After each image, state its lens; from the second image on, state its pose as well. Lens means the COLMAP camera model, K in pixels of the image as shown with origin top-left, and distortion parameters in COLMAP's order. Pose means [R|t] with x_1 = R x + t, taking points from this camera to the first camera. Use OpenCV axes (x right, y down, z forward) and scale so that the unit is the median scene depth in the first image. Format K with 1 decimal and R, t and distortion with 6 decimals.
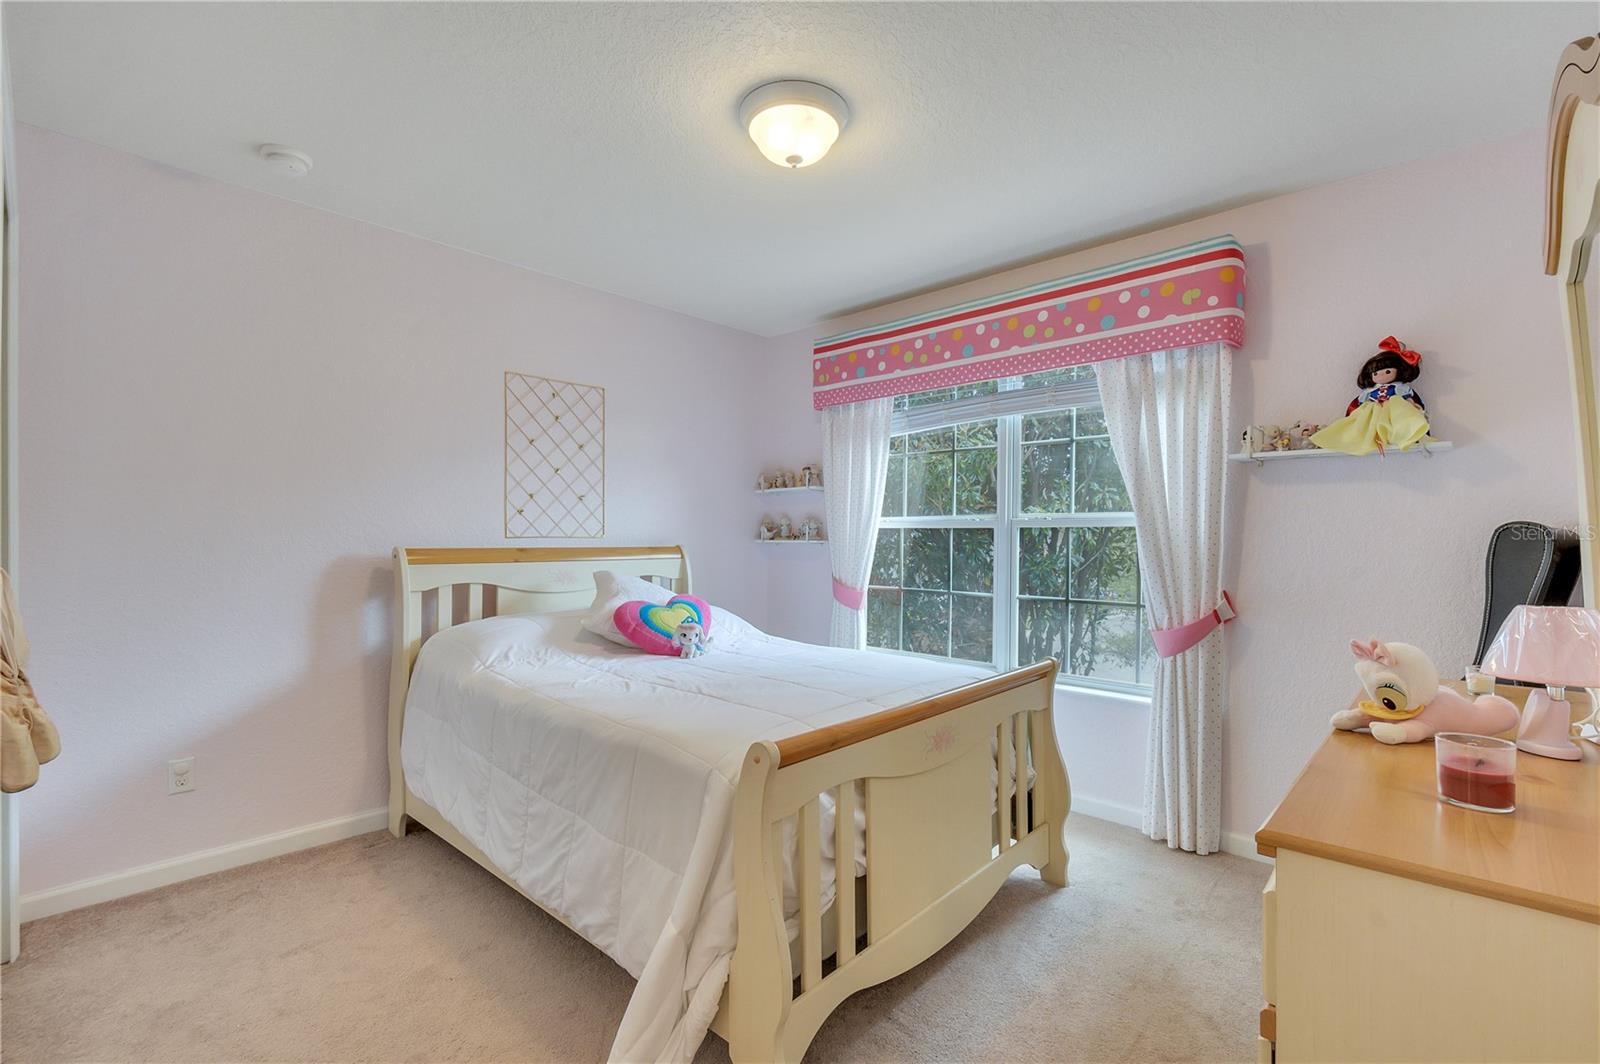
lens RADIAL K [[709.1, 0, 802.8], [0, 709.1, 536.8], [0, 0, 1]] dist [-0.007618, -0.000400]
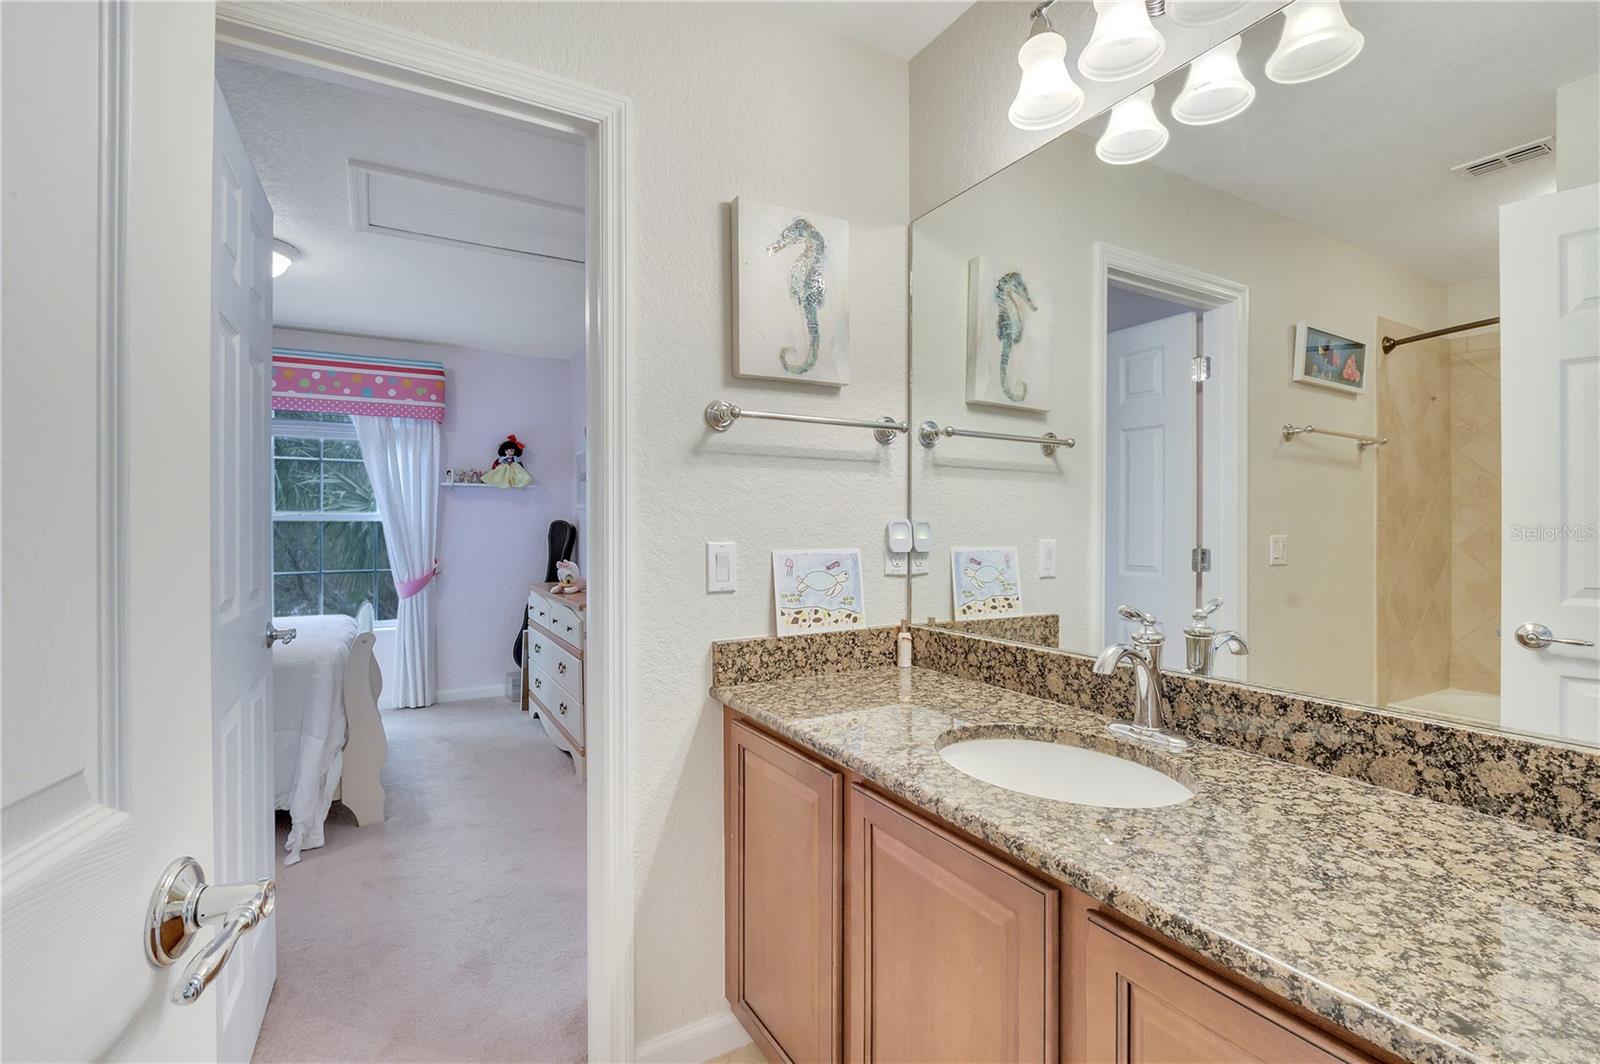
lens RADIAL K [[709.1, 0, 800.2], [0, 709.1, 530.4], [0, 0, 1]] dist [-0.007618, -0.000400]
pose [[0.287667, -0.004480, 0.957720, -0.876158], [0.010023, 0.999948, 0.001667, 0.014298], [-0.957678, 0.009120, 0.287697, -0.414416]]
